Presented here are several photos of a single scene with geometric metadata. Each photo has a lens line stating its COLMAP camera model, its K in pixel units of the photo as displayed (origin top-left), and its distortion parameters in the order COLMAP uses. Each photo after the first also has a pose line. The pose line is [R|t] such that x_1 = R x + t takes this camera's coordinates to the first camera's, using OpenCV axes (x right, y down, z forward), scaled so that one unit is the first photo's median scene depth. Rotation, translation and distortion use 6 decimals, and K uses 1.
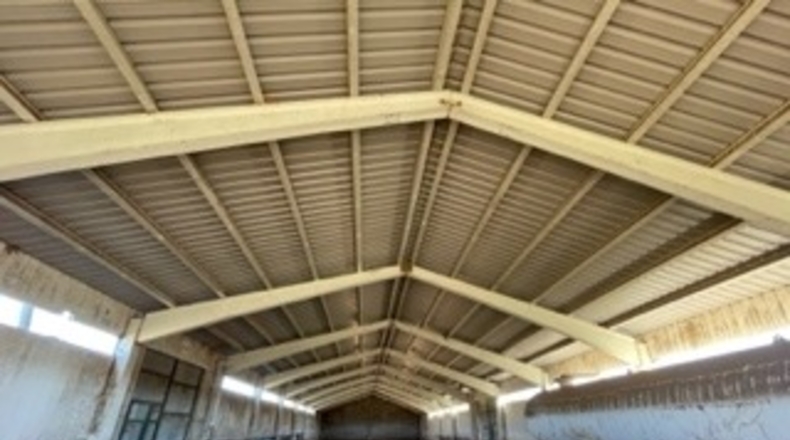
lens RADIAL K [[313.0, 0, 395.0], [0, 313.0, 220.0], [0, 0, 1]] dist [-0.001108, -0.000338]
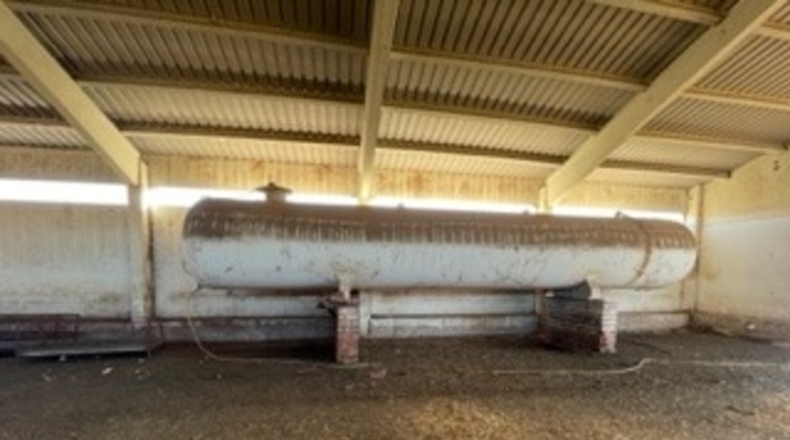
lens RADIAL K [[313.0, 0, 395.0], [0, 313.0, 220.0], [0, 0, 1]] dist [-0.001108, -0.000338]
pose [[-0.096086, 0.098233, 0.990514, -0.109231], [-0.574302, 0.807306, -0.135774, 0.783477], [-0.812985, -0.581900, -0.021155, 1.222631]]
